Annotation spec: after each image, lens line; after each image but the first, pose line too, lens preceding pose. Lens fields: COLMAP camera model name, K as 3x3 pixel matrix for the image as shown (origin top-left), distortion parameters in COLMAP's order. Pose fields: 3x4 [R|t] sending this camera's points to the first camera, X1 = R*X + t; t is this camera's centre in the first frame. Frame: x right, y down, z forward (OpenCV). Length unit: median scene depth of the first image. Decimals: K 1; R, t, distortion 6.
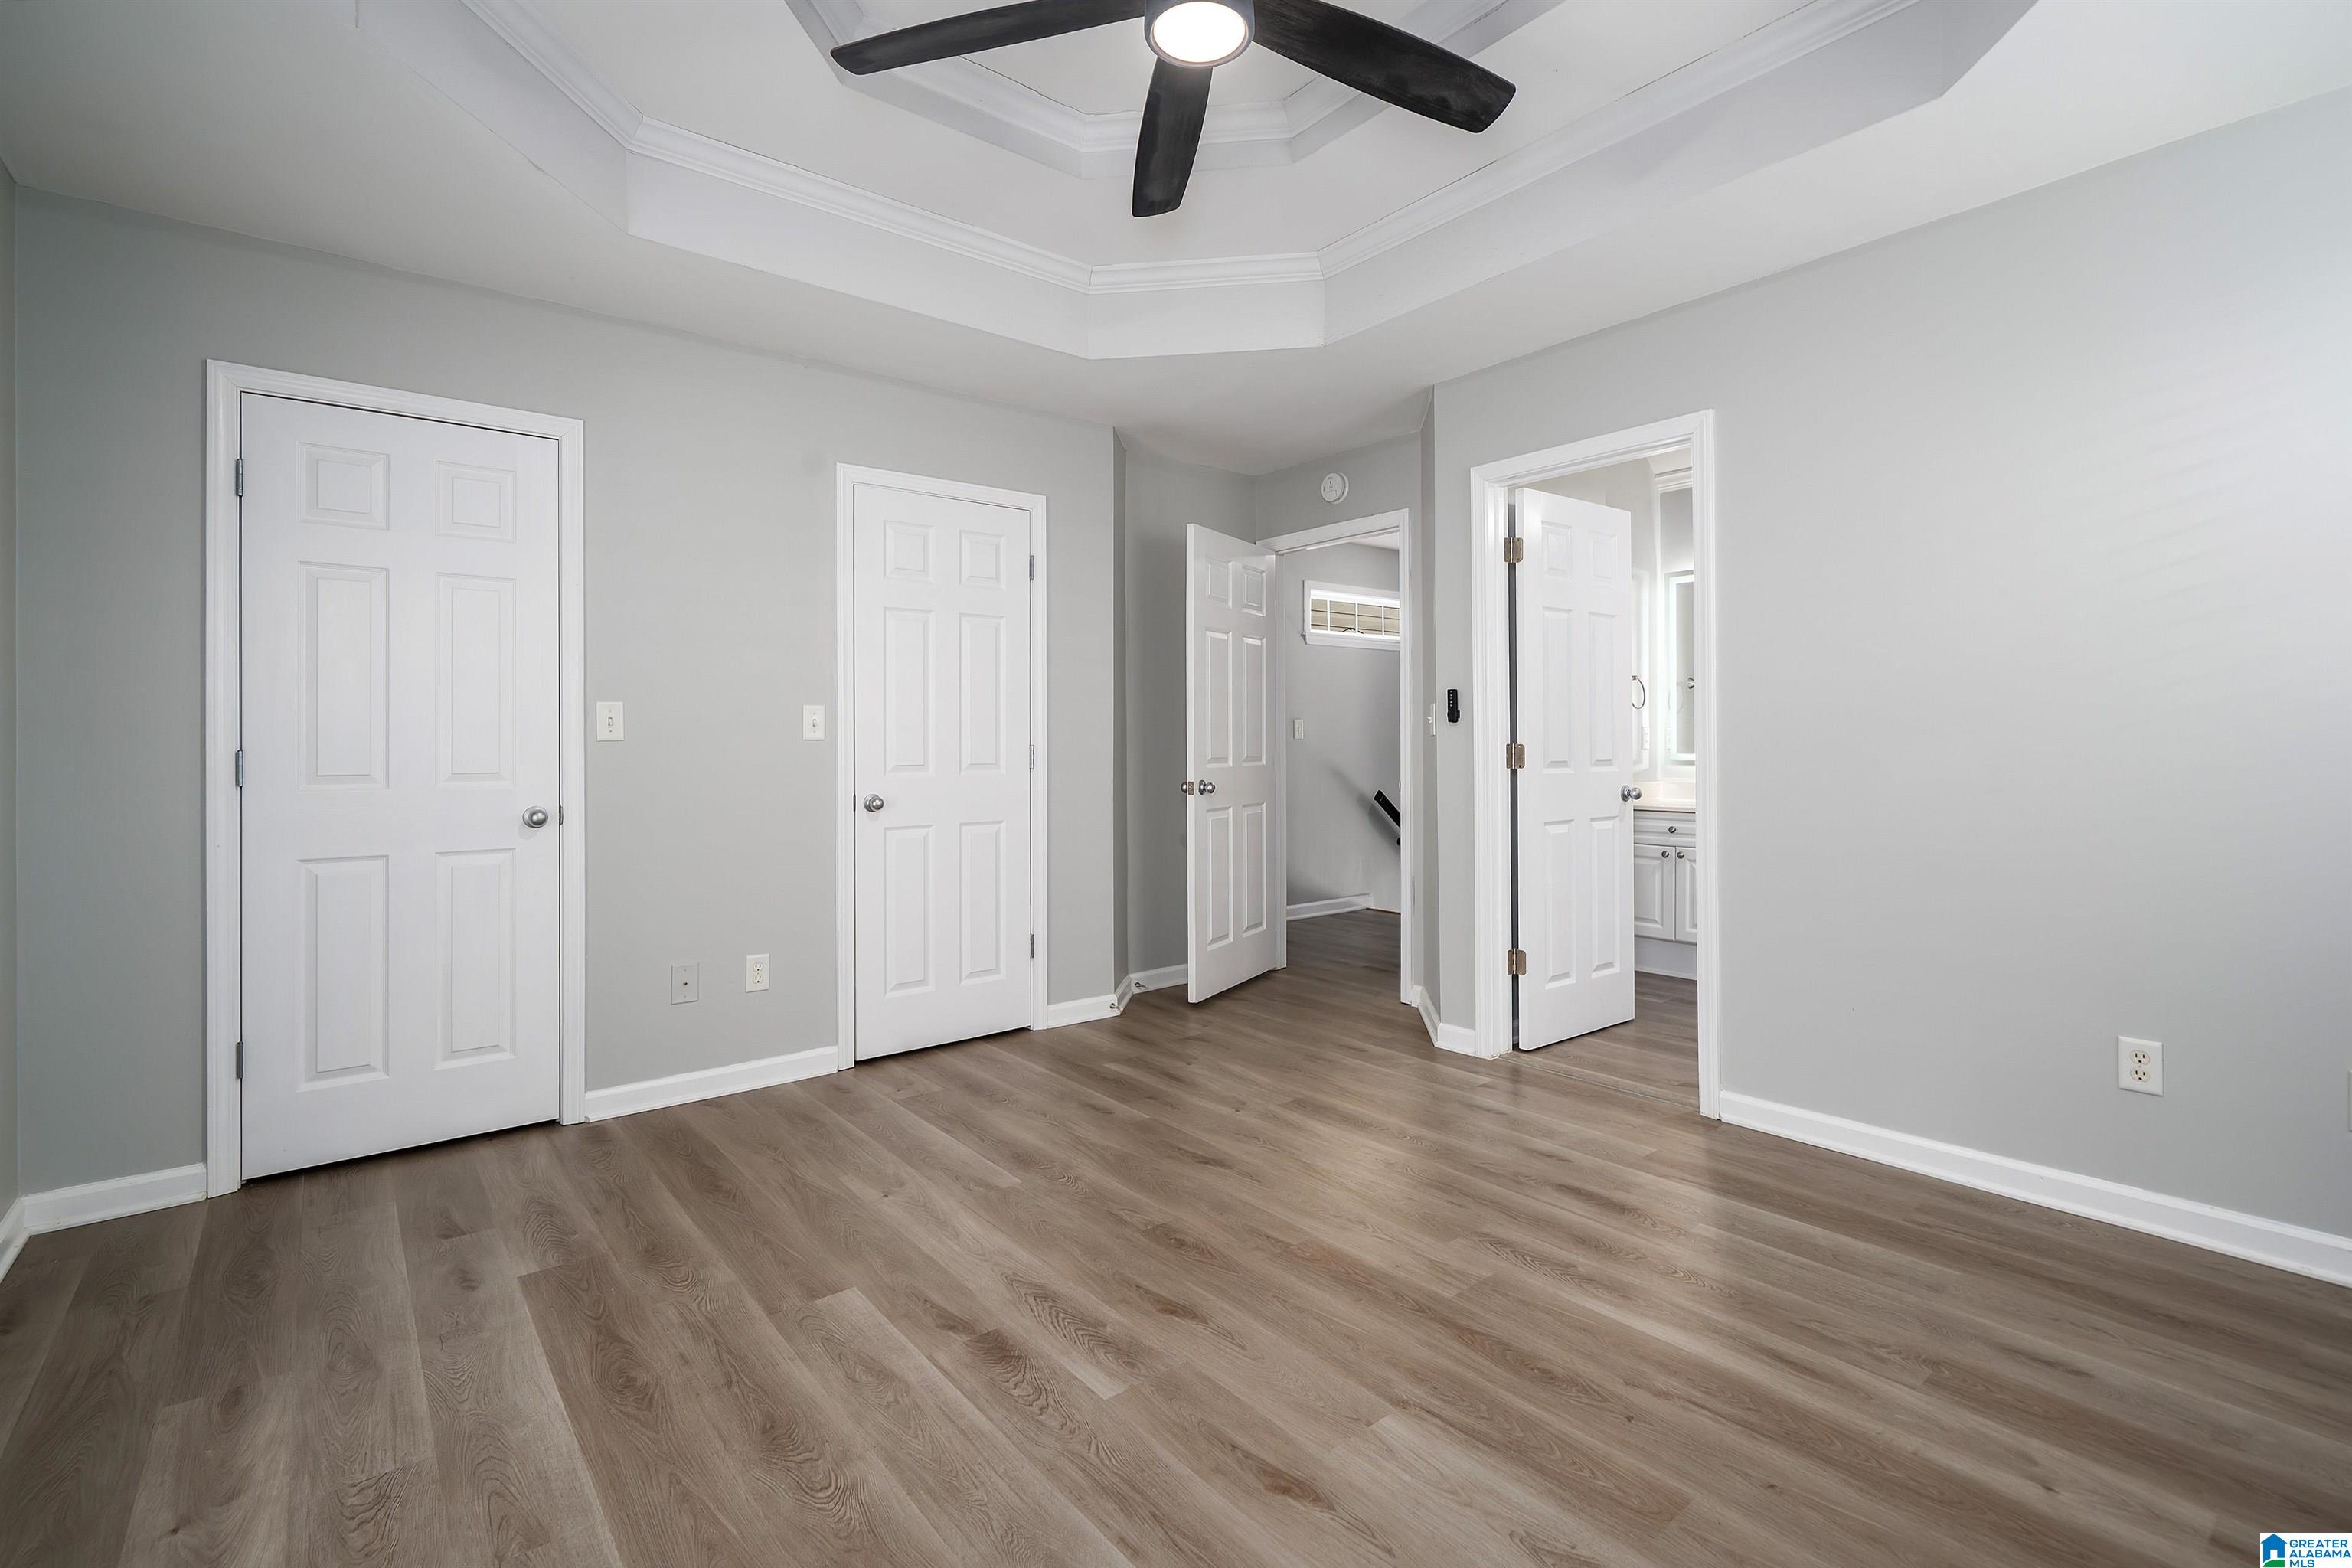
lens RADIAL K [[1057.5, 0, 1168.9], [0, 1057.5, 775.0], [0, 0, 1]] dist [0.001318, 0.000636]
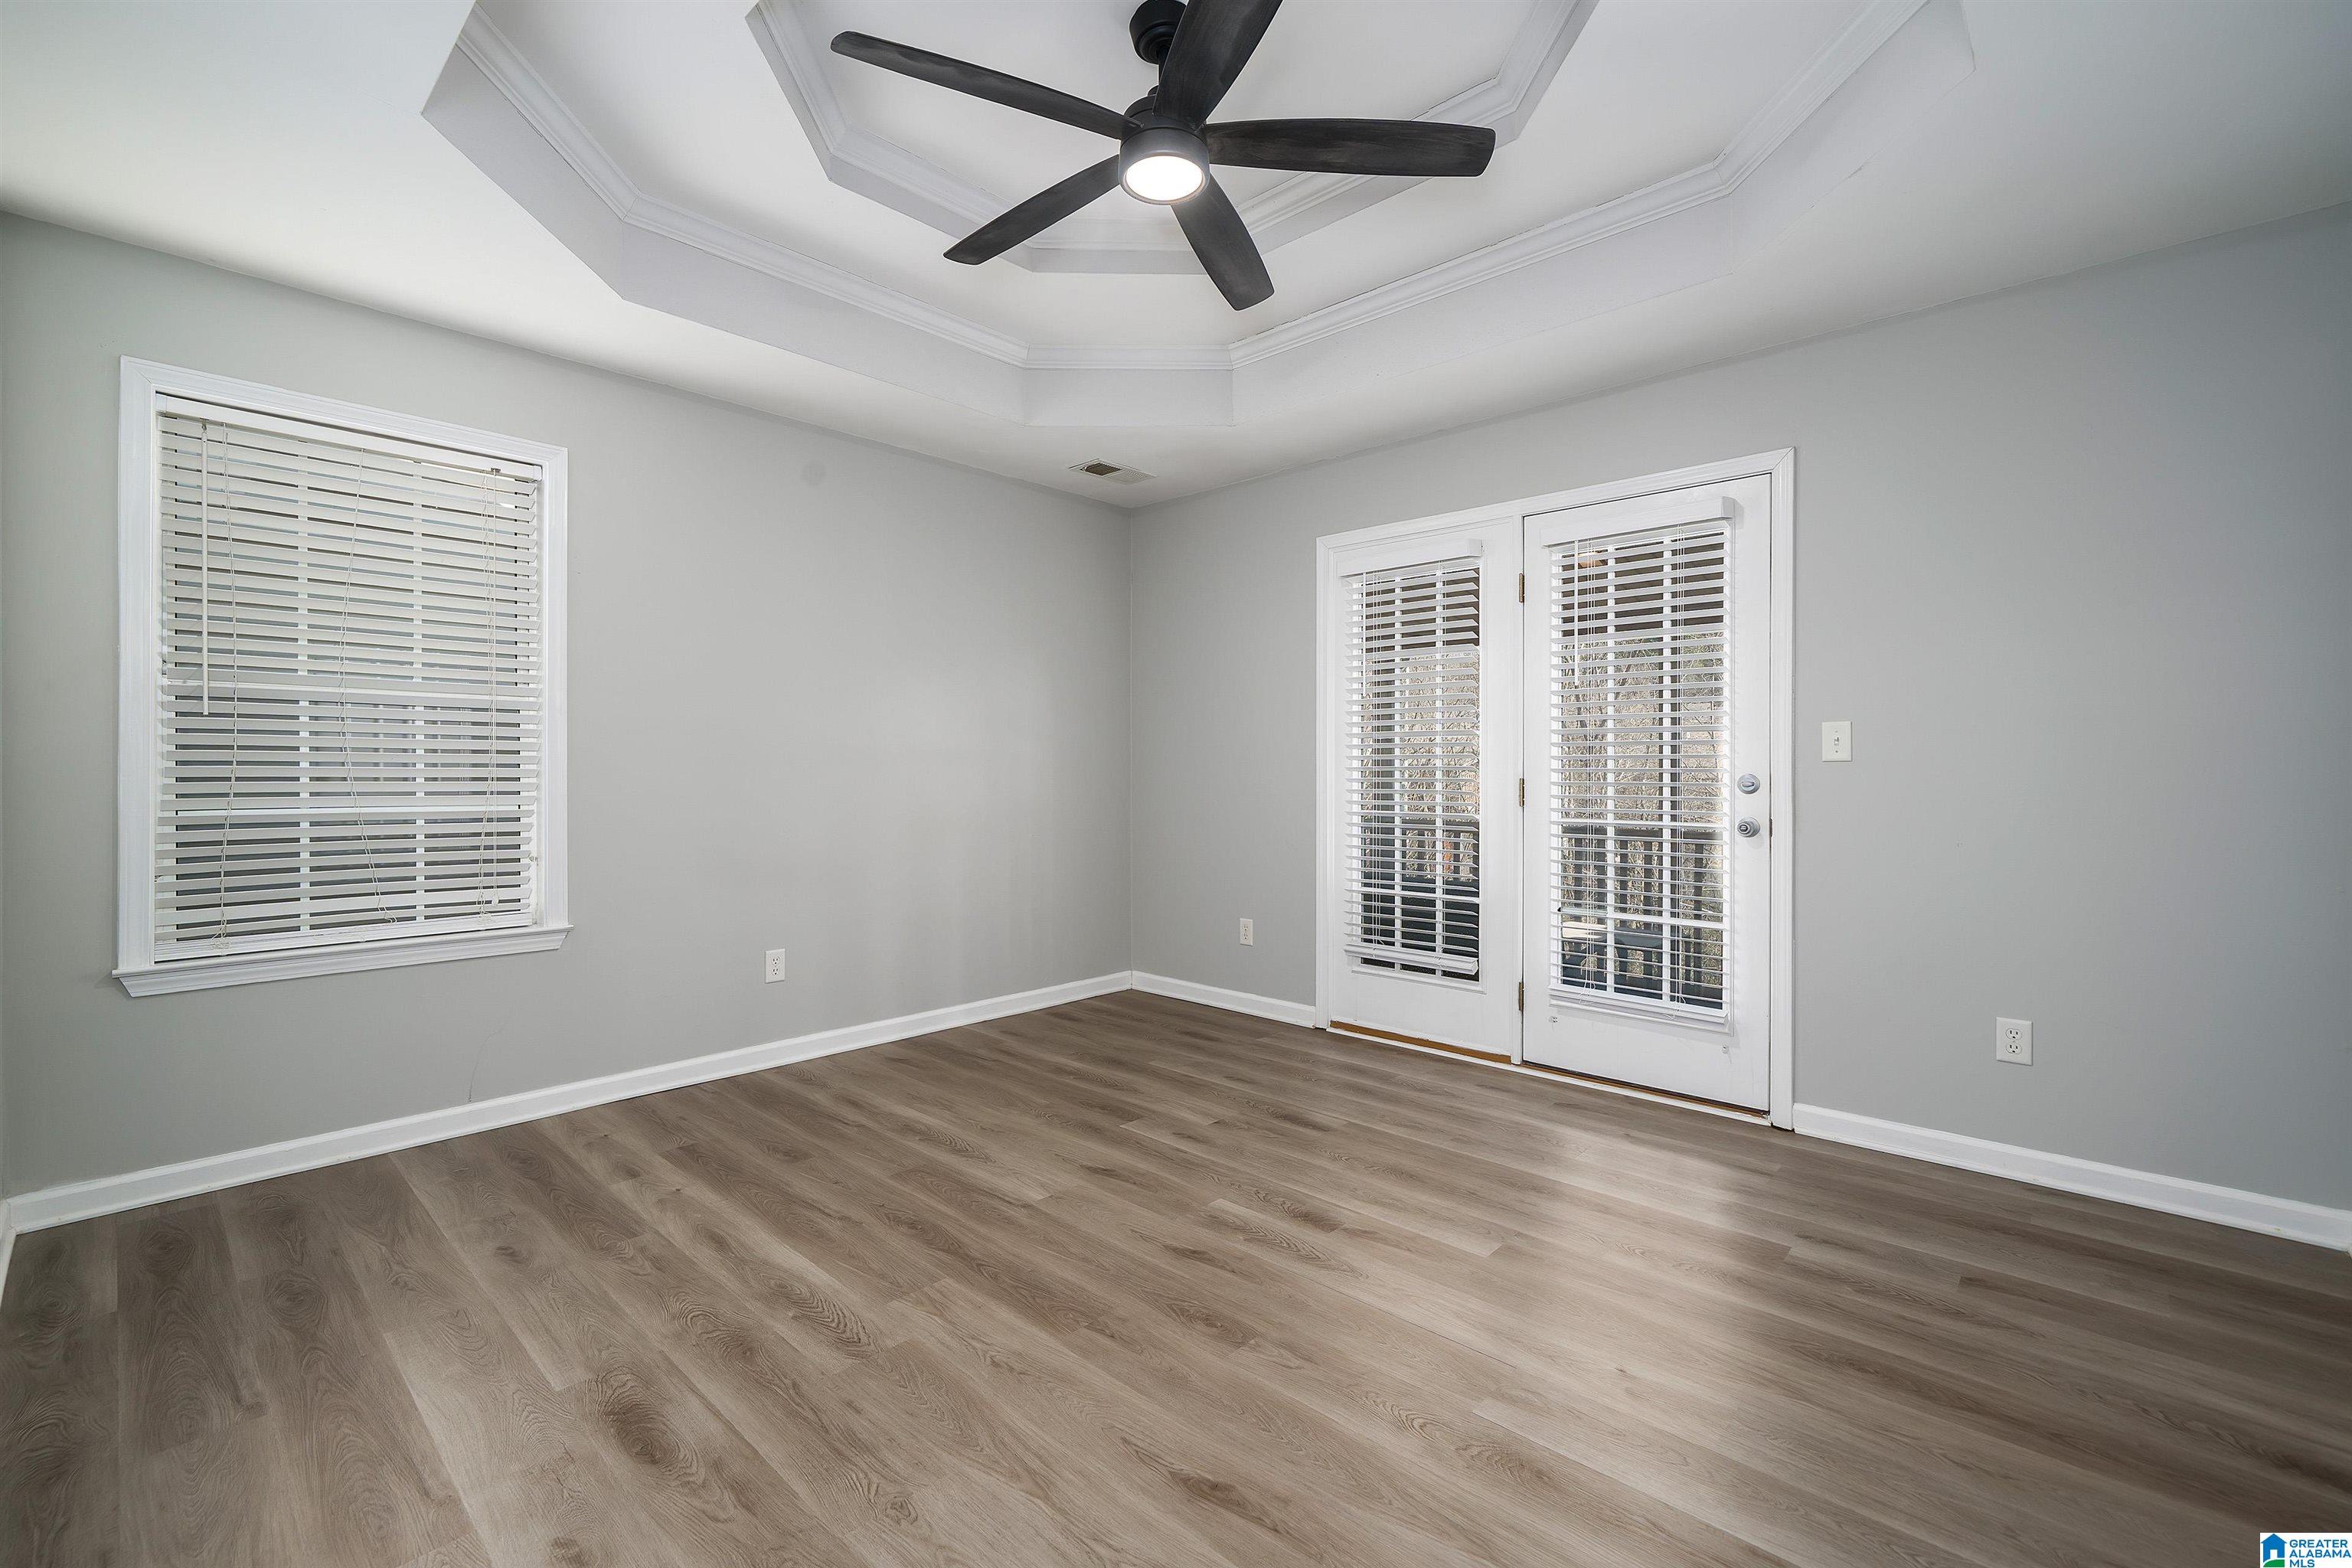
lens RADIAL K [[1057.5, 0, 1181.2], [0, 1057.5, 771.5], [0, 0, 1]] dist [0.001318, 0.000636]
pose [[-0.988413, 0.008467, -0.151555, 0.199919], [0.003563, 0.999462, 0.032601, -0.067897], [0.151750, 0.031683, -0.987911, 2.234872]]
